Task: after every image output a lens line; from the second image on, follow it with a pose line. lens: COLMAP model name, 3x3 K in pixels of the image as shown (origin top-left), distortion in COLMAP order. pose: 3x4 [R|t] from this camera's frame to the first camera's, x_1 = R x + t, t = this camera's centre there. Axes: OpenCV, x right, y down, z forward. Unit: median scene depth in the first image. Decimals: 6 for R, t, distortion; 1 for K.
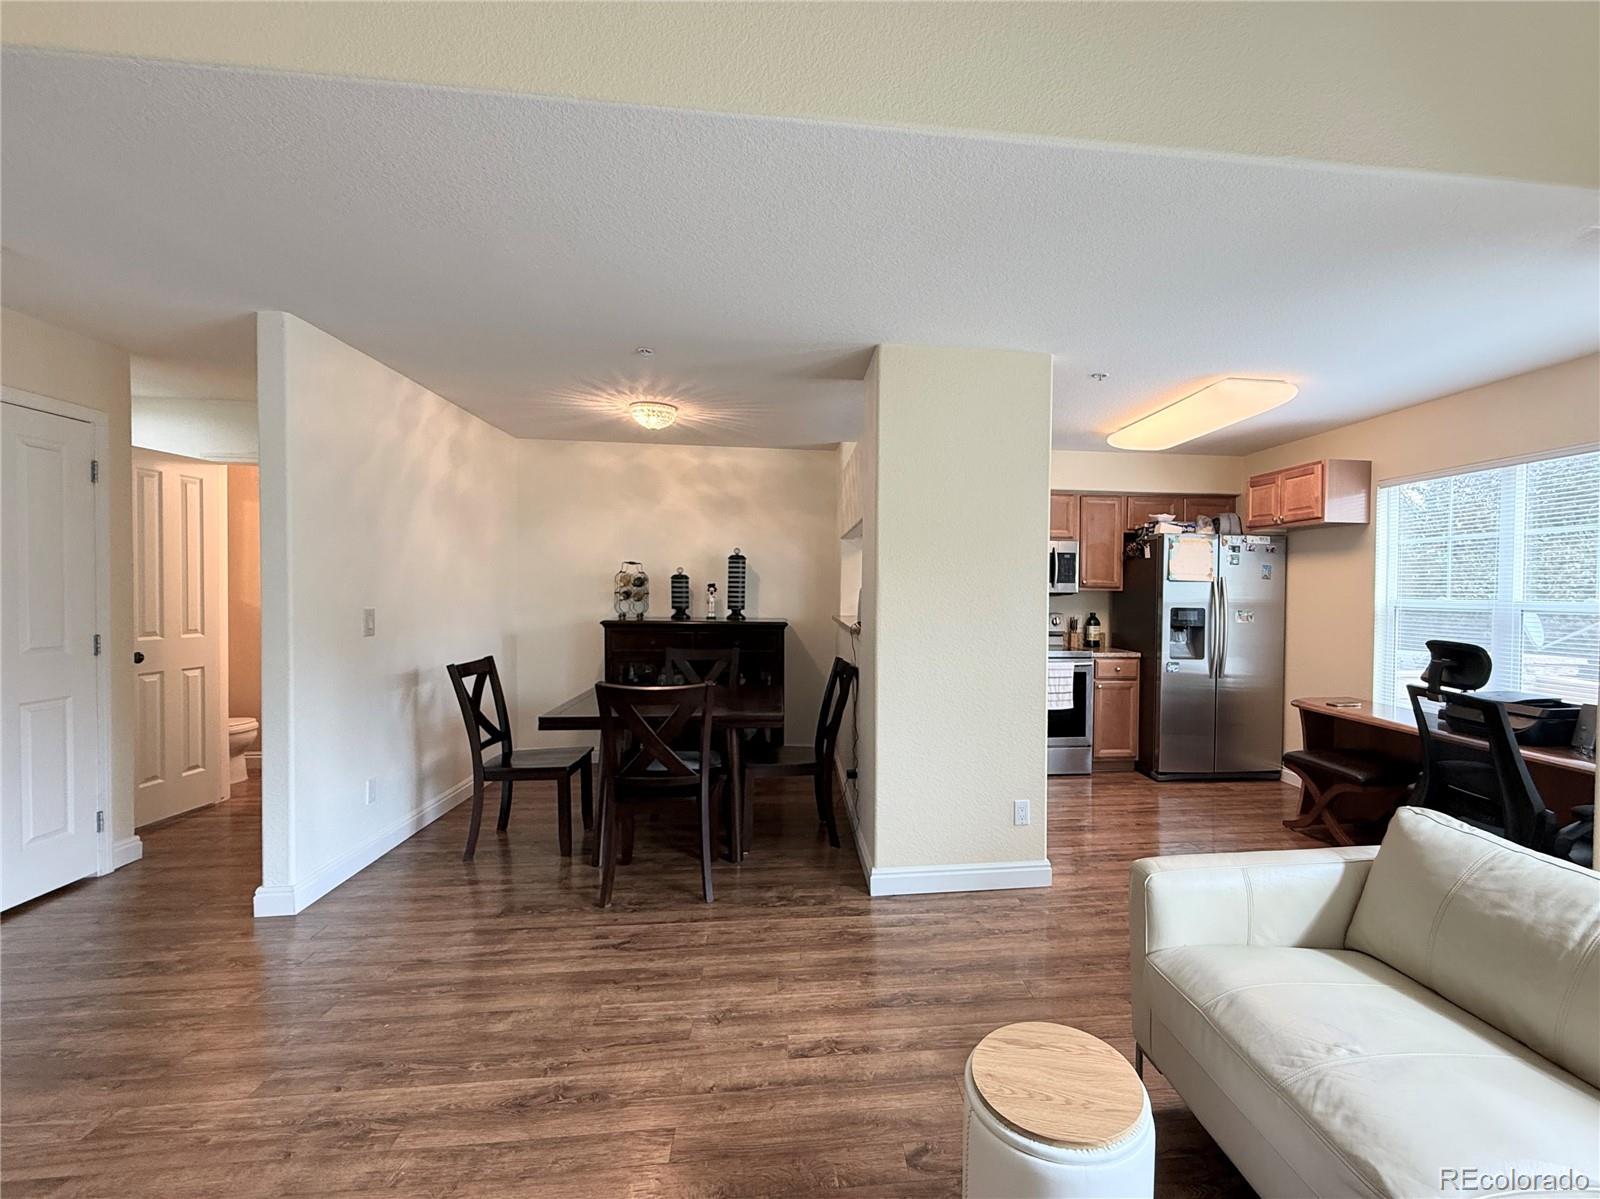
lens RADIAL K [[725.2, 0, 855.9], [0, 725.2, 618.3], [0, 0, 1]] dist [0.019822, 0.000176]
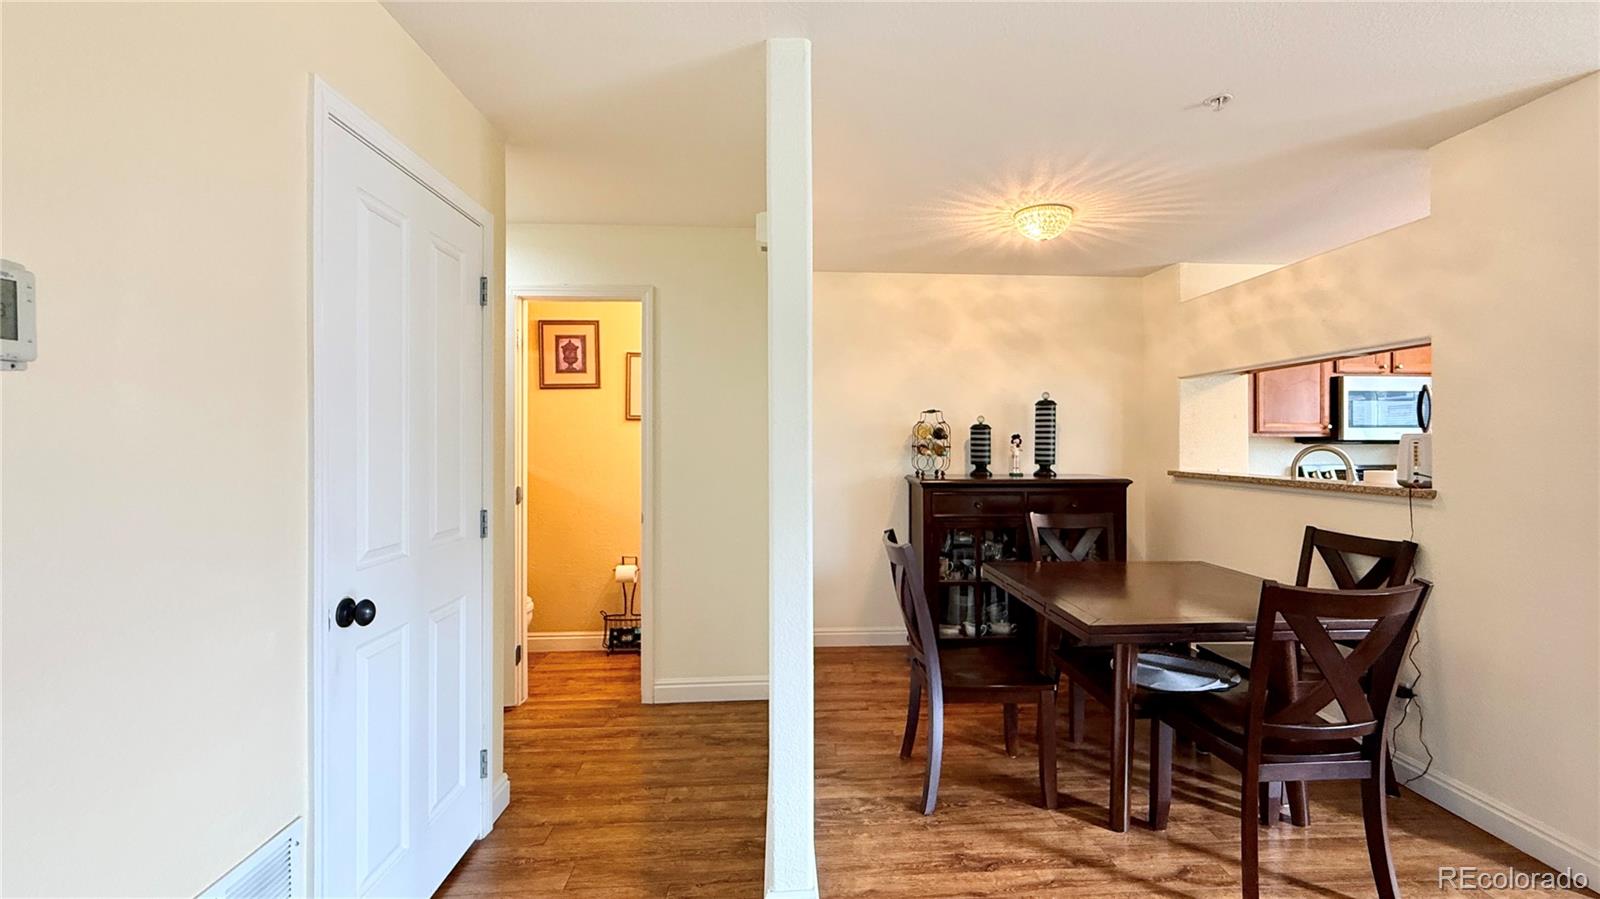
lens RADIAL K [[658.3, 0, 800.0], [0, 658.3, 449.5], [0, 0, 1]] dist [-0.001251, -0.000072]
pose [[0.998673, -0.012643, -0.049914, -0.421455], [0.010986, 0.999384, -0.033336, -0.007373], [0.050305, 0.032743, 0.998197, 0.222934]]
